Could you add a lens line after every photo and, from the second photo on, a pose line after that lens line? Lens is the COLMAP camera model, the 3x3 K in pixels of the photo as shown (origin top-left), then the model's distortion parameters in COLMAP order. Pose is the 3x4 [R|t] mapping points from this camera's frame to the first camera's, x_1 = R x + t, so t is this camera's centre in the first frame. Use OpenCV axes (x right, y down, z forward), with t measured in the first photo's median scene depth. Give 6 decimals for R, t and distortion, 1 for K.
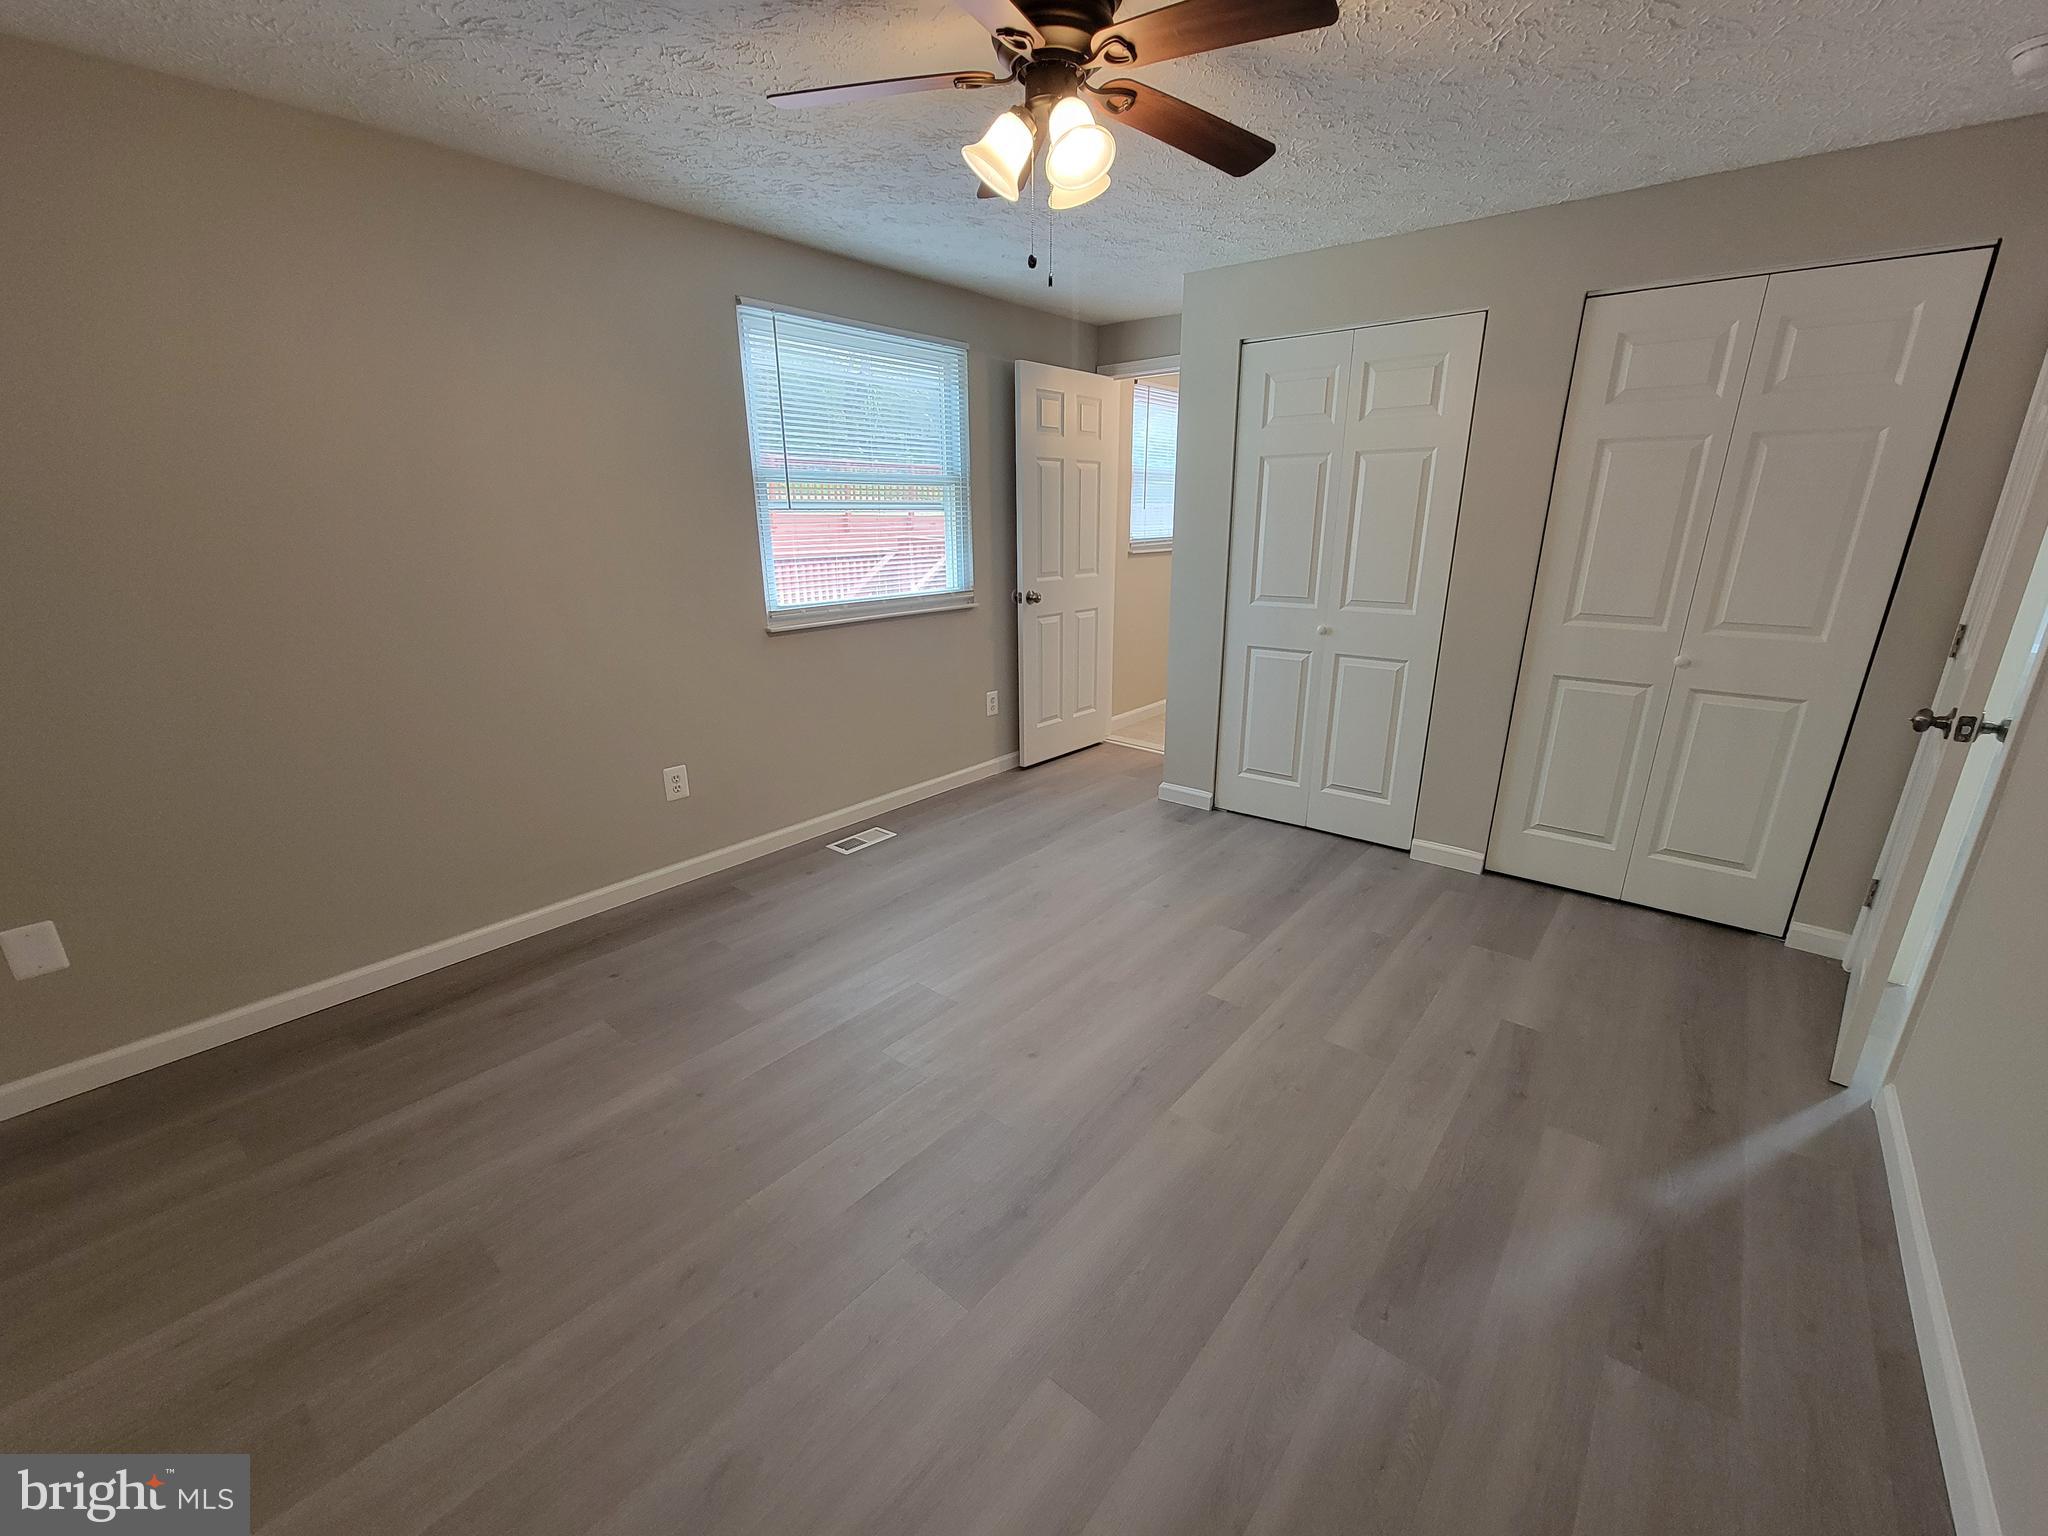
lens RADIAL K [[834.1, 0, 1028.4], [0, 834.1, 787.2], [0, 0, 1]] dist [-0.003060, -0.000499]
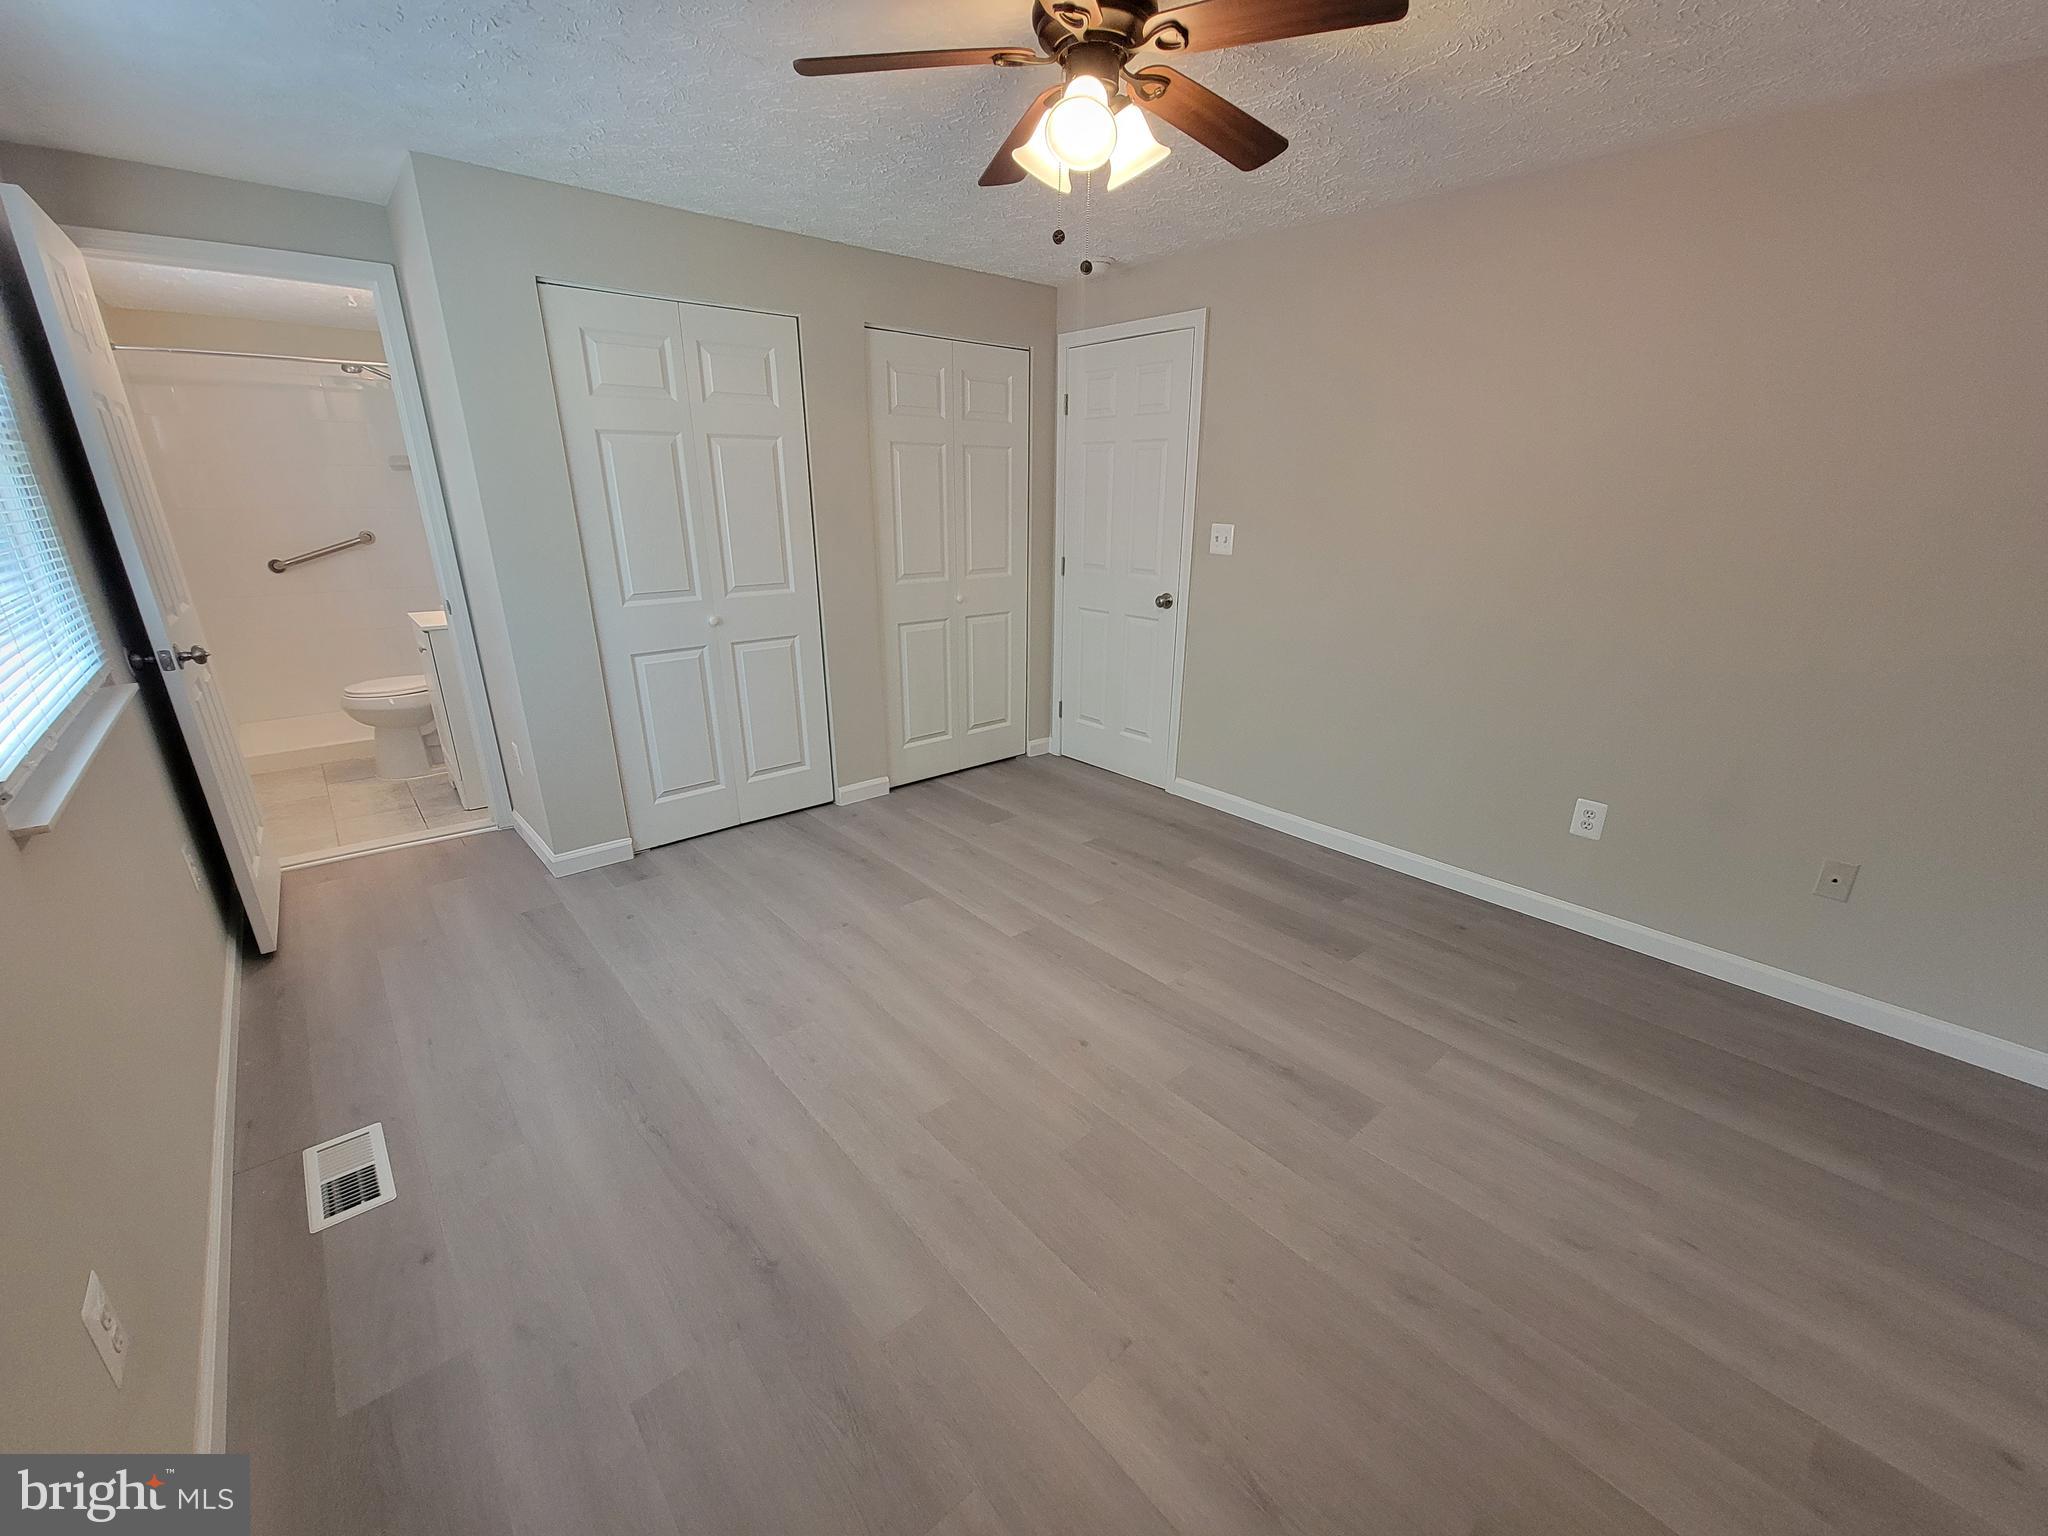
lens RADIAL K [[834.1, 0, 1028.4], [0, 834.1, 787.2], [0, 0, 1]] dist [-0.003060, -0.000499]
pose [[0.168976, -0.325922, 0.930173, -0.613974], [0.302414, 0.915367, 0.265798, -0.182657], [-0.938079, 0.236383, 0.253239, 0.534079]]
